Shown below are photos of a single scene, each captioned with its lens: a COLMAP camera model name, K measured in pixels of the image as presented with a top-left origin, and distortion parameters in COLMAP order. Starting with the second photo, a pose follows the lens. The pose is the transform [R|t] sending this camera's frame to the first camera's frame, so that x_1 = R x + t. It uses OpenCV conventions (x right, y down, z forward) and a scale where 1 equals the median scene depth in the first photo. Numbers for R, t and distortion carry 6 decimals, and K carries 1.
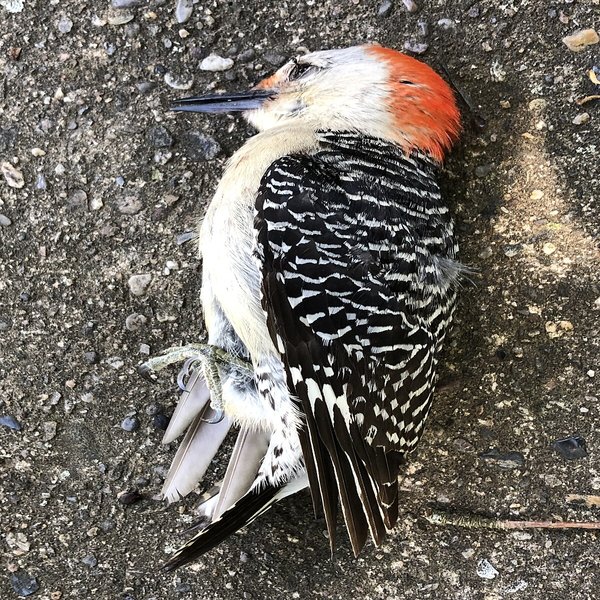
lens RADIAL K [[893.4, 0, 300.0], [0, 893.4, 300.0], [0, 0, 1]] dist [0.265688, -0.872909]
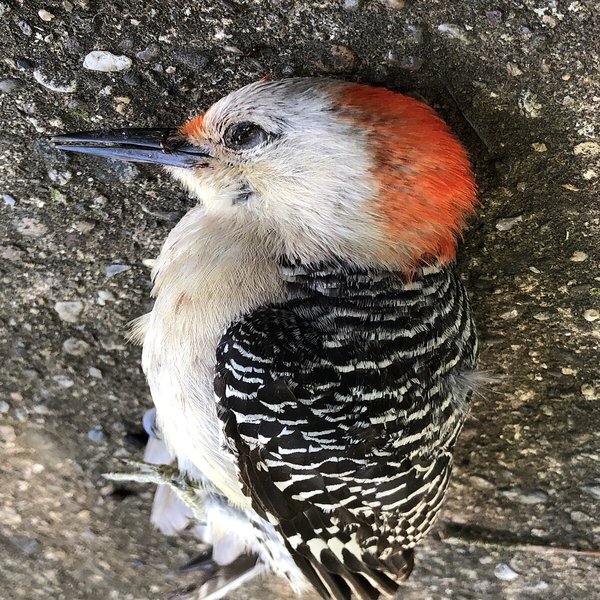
lens RADIAL K [[893.4, 0, 300.0], [0, 893.4, 300.0], [0, 0, 1]] dist [0.265688, -0.872909]
pose [[0.990361, -0.138326, 0.007161, 0.025277], [0.113936, 0.842953, 0.525784, -0.549376], [-0.078766, -0.519900, 0.850588, 0.394772]]
